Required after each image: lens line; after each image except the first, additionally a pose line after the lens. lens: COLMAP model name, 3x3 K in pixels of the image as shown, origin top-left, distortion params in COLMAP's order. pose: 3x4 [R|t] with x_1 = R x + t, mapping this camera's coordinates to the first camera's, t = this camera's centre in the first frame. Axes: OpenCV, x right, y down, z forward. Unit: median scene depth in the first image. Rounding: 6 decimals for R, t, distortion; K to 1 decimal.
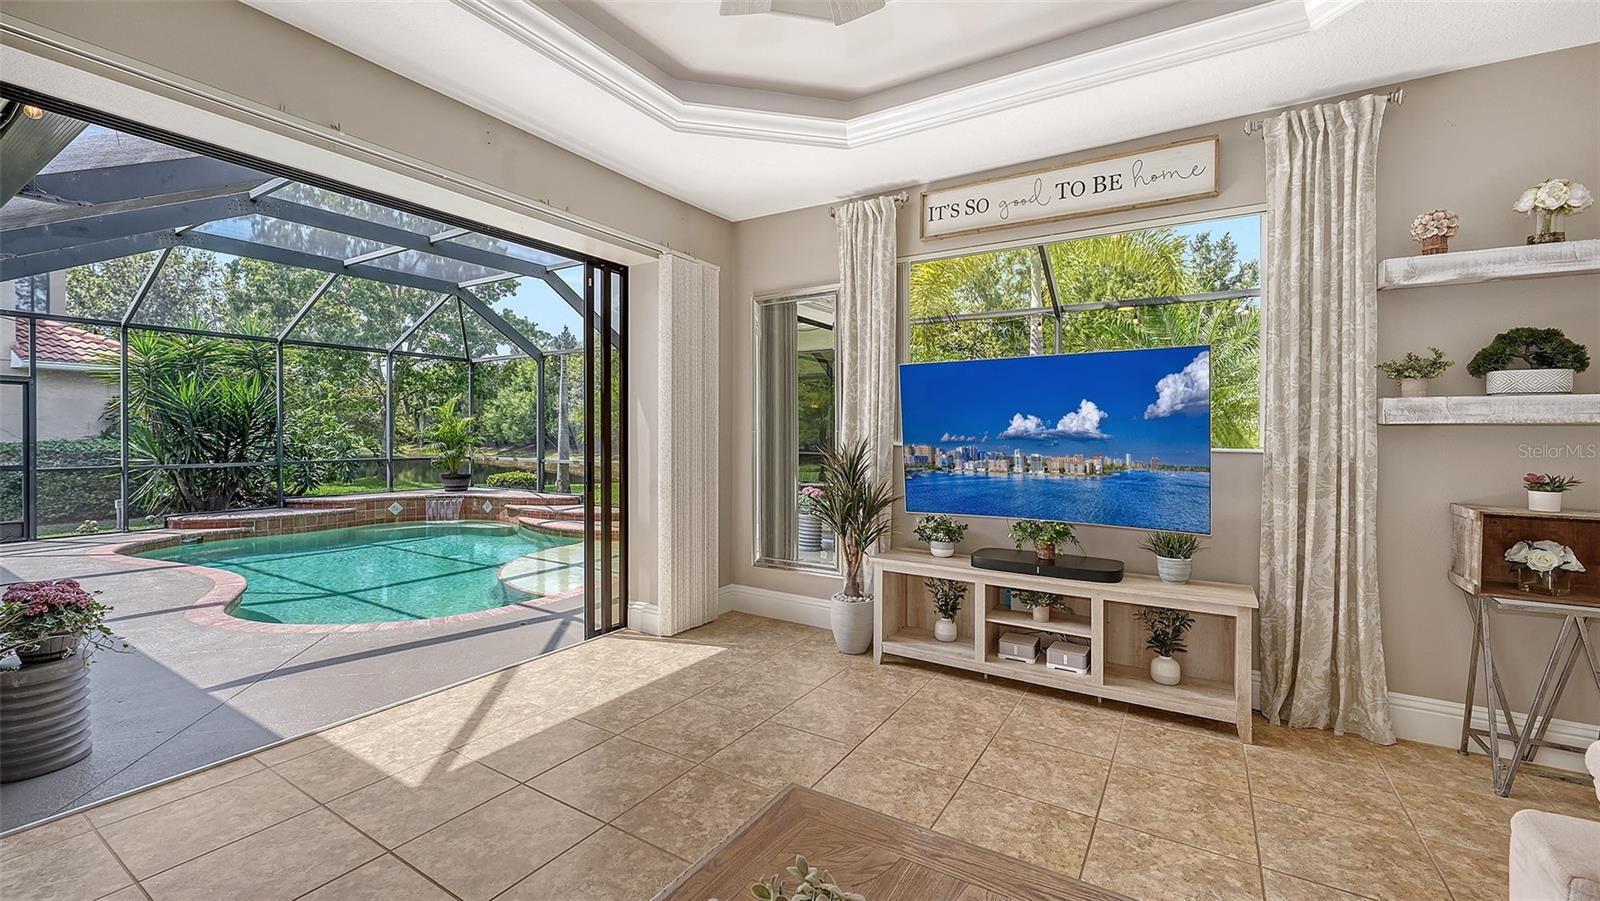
lens RADIAL K [[613.5, 0, 829.6], [0, 613.5, 443.5], [0, 0, 1]] dist [-0.026661, 0.007275]
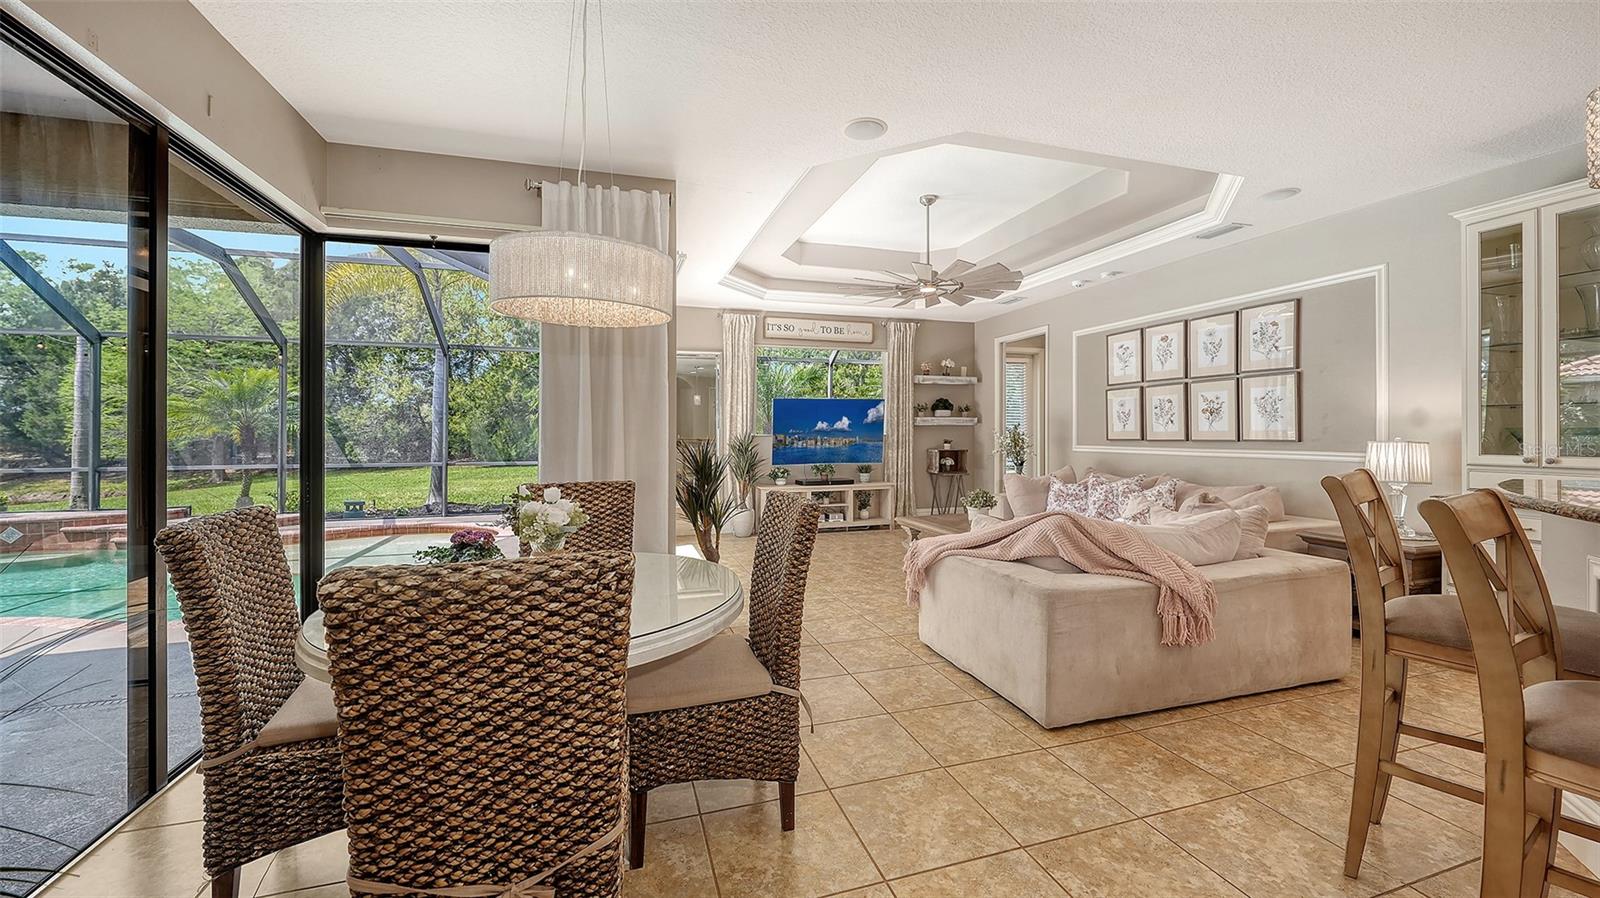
lens RADIAL K [[599.0, 0, 785.2], [0, 599.0, 443.5], [0, 0, 1]] dist [-0.000072, -0.000057]
pose [[0.673847, -0.027015, 0.738377, -1.590818], [0.016742, 0.999633, 0.021296, -0.012338], [-0.738681, -0.001988, 0.674052, -0.533495]]
